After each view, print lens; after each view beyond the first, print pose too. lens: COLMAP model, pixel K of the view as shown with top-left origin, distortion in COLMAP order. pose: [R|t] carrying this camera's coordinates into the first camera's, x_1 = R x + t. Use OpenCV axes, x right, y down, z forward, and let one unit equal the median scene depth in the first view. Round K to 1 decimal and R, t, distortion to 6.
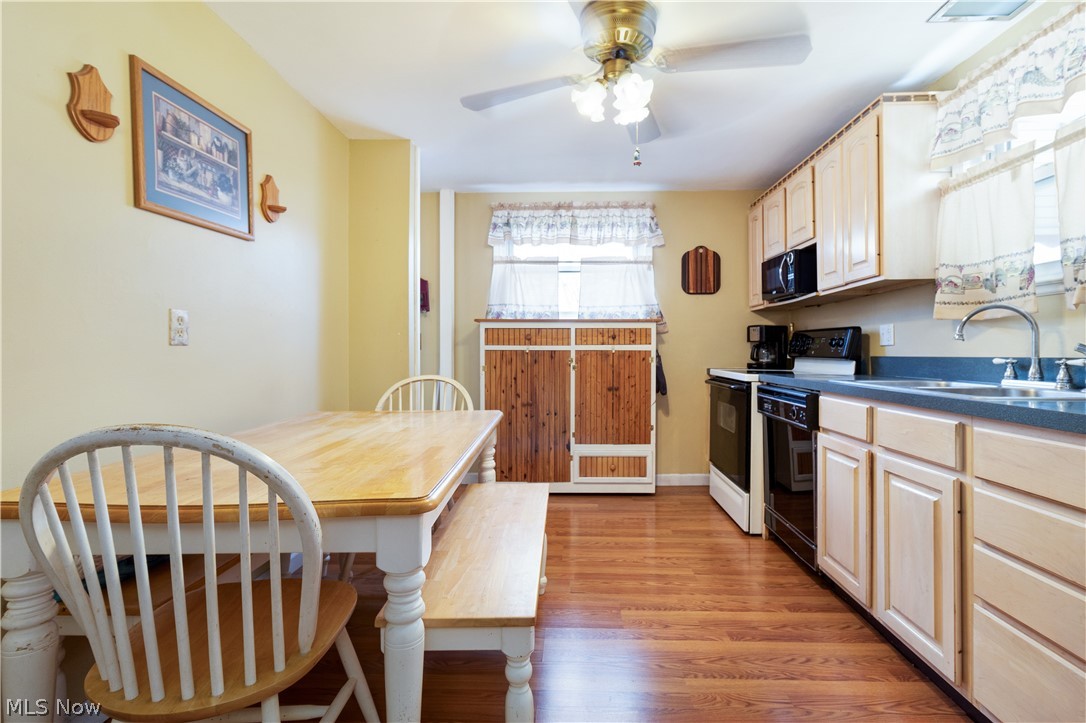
lens RADIAL K [[515.2, 0, 559.0], [0, 515.2, 348.5], [0, 0, 1]] dist [0.013696, 0.000573]
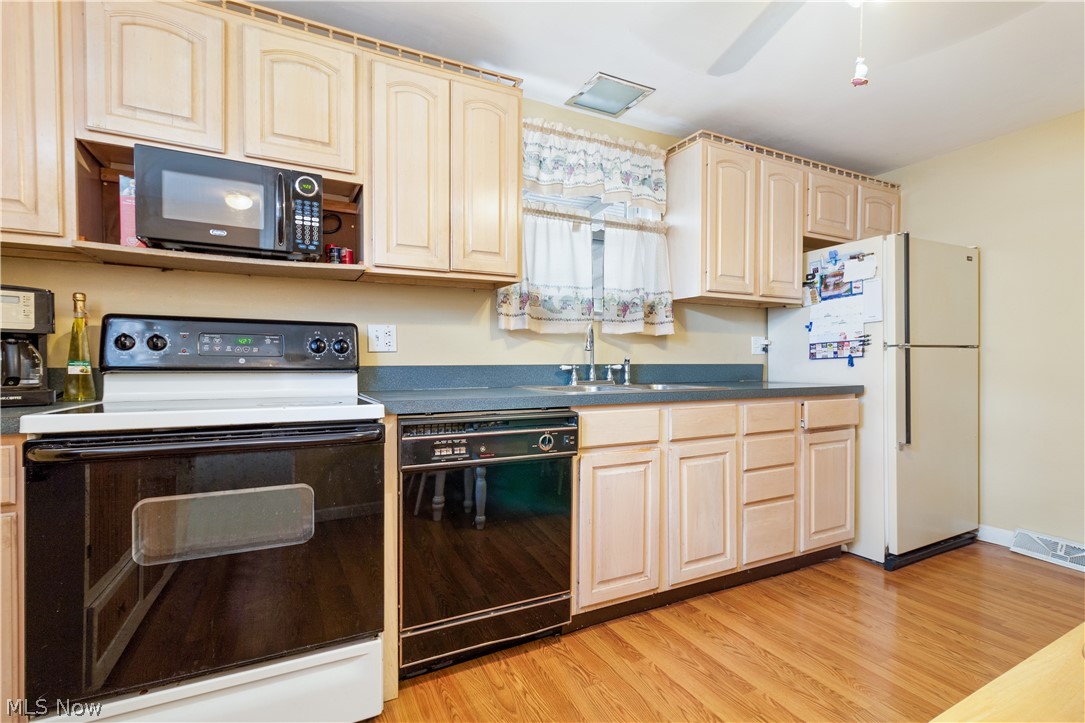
lens RADIAL K [[514.7, 0, 546.5], [0, 514.7, 370.3], [0, 0, 1]] dist [-0.000093, 0.000412]
pose [[-0.494568, -0.011001, 0.869069, -0.237910], [-0.005116, 0.999939, 0.009746, 0.019391], [-0.869124, 0.000374, -0.494594, 1.712853]]
